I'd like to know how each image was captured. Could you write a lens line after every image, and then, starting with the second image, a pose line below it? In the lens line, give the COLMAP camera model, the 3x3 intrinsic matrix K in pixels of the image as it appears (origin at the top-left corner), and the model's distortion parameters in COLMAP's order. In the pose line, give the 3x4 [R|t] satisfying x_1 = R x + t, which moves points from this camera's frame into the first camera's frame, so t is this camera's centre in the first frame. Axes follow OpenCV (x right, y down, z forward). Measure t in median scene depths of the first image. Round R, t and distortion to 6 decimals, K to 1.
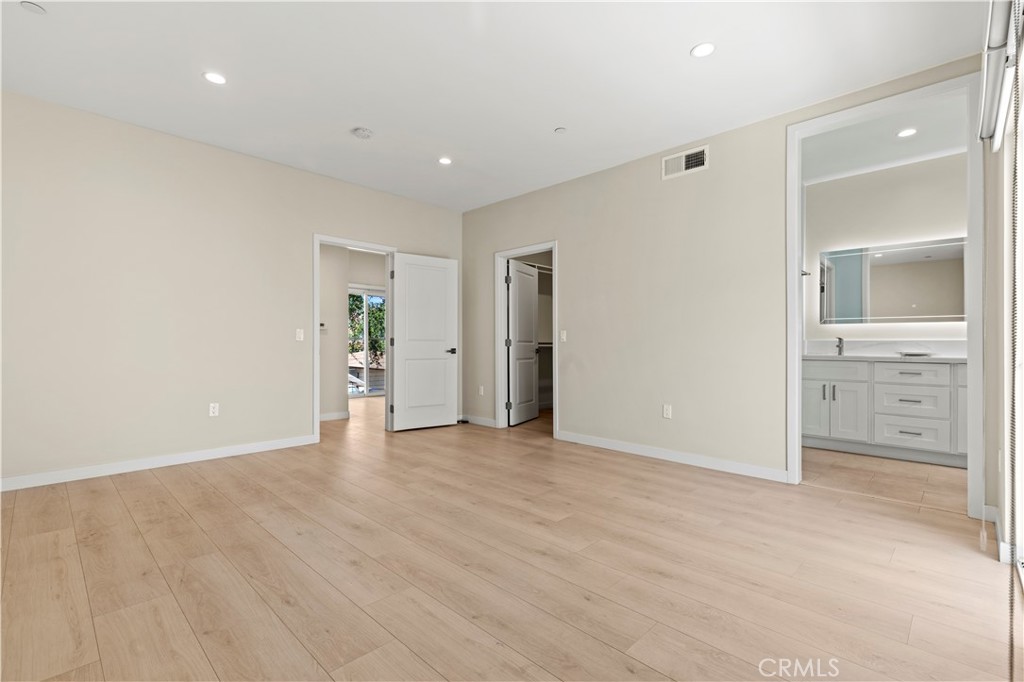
lens RADIAL K [[470.7, 0, 514.6], [0, 470.7, 341.1], [0, 0, 1]] dist [0.003805, 0.000032]
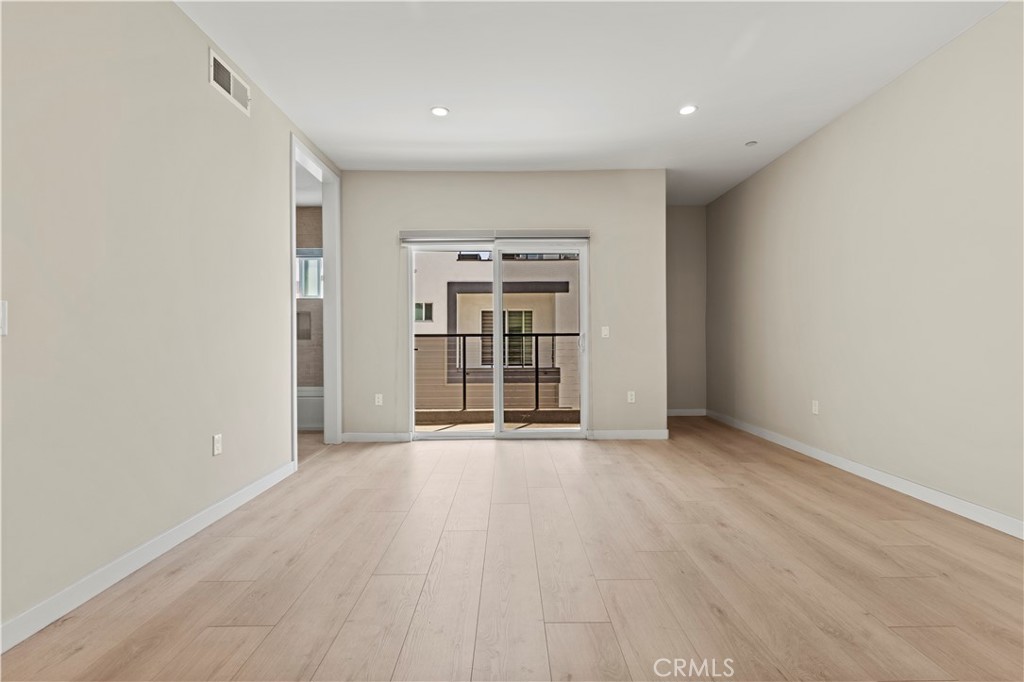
lens RADIAL K [[470.7, 0, 514.5], [0, 470.7, 343.0], [0, 0, 1]] dist [0.003805, 0.000032]
pose [[-0.711298, -0.004215, 0.702878, -0.699238], [-0.002108, 0.999990, 0.003864, 0.011605], [-0.702888, 0.001267, -0.711300, 1.937286]]
